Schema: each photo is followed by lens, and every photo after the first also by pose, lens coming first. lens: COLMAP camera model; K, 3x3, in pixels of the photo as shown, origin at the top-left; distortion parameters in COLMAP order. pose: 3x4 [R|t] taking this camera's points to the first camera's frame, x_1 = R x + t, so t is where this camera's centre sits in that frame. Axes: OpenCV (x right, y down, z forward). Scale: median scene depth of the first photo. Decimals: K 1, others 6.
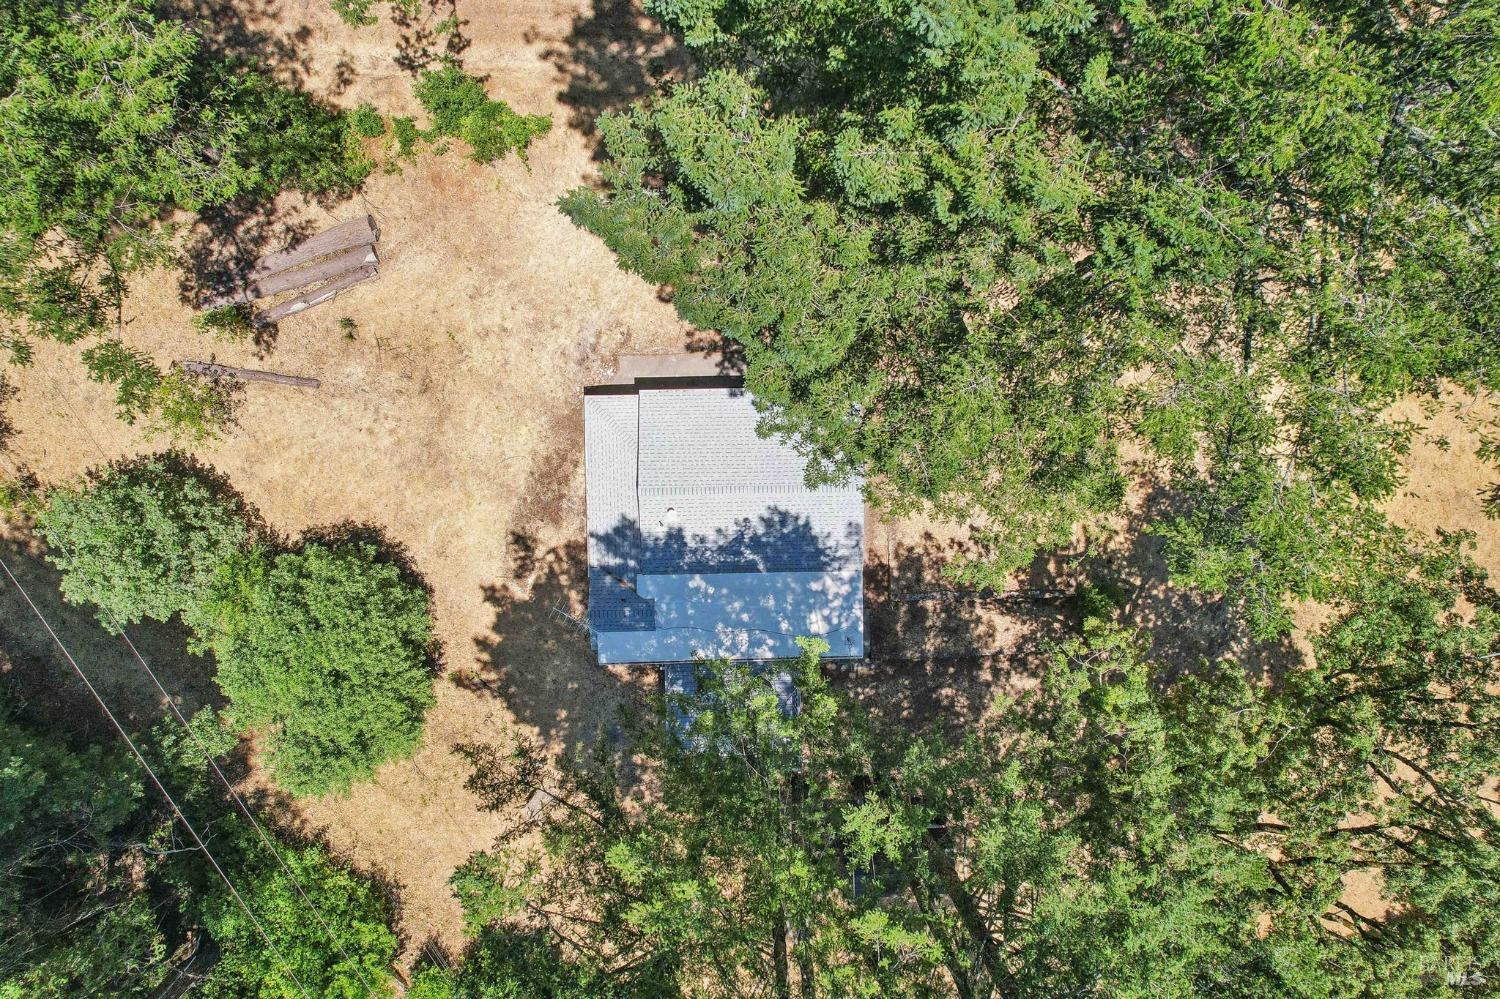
lens RADIAL K [[893.1, 0, 753.4], [0, 893.1, 497.9], [0, 0, 1]] dist [-0.032223, 0.011453]
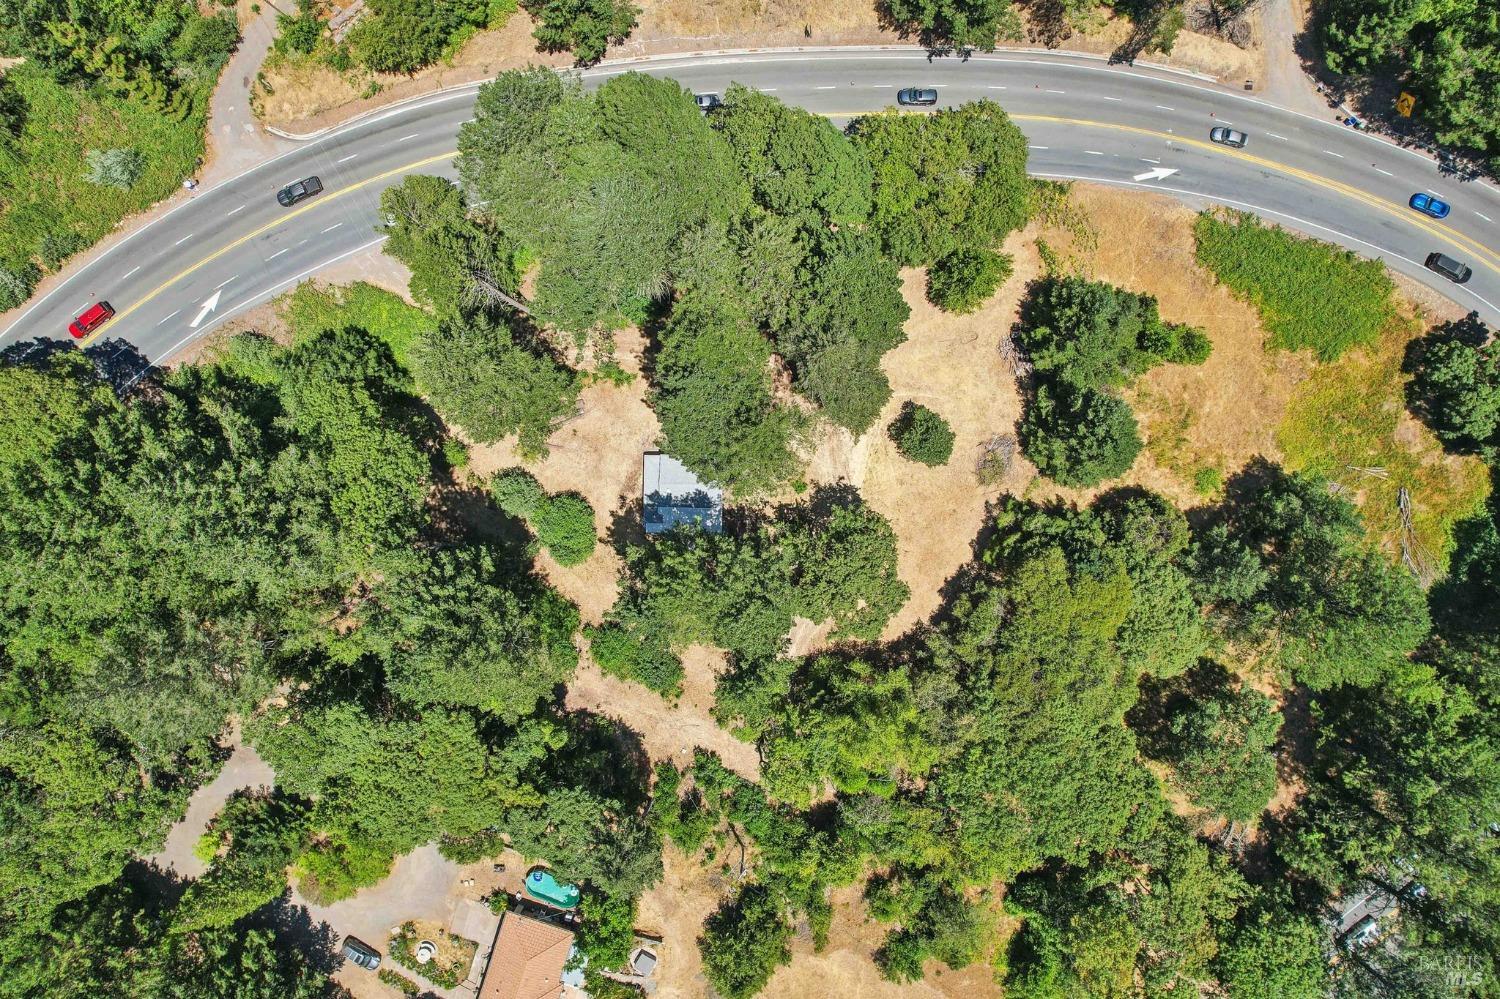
lens RADIAL K [[893.1, 0, 746.4], [0, 893.1, 498.9], [0, 0, 1]] dist [-0.032223, 0.011453]
pose [[0.999397, 0.034177, -0.006066, 0.232532], [-0.034198, 0.999409, -0.003445, 0.052835], [0.005945, 0.003650, 0.999976, -2.448080]]
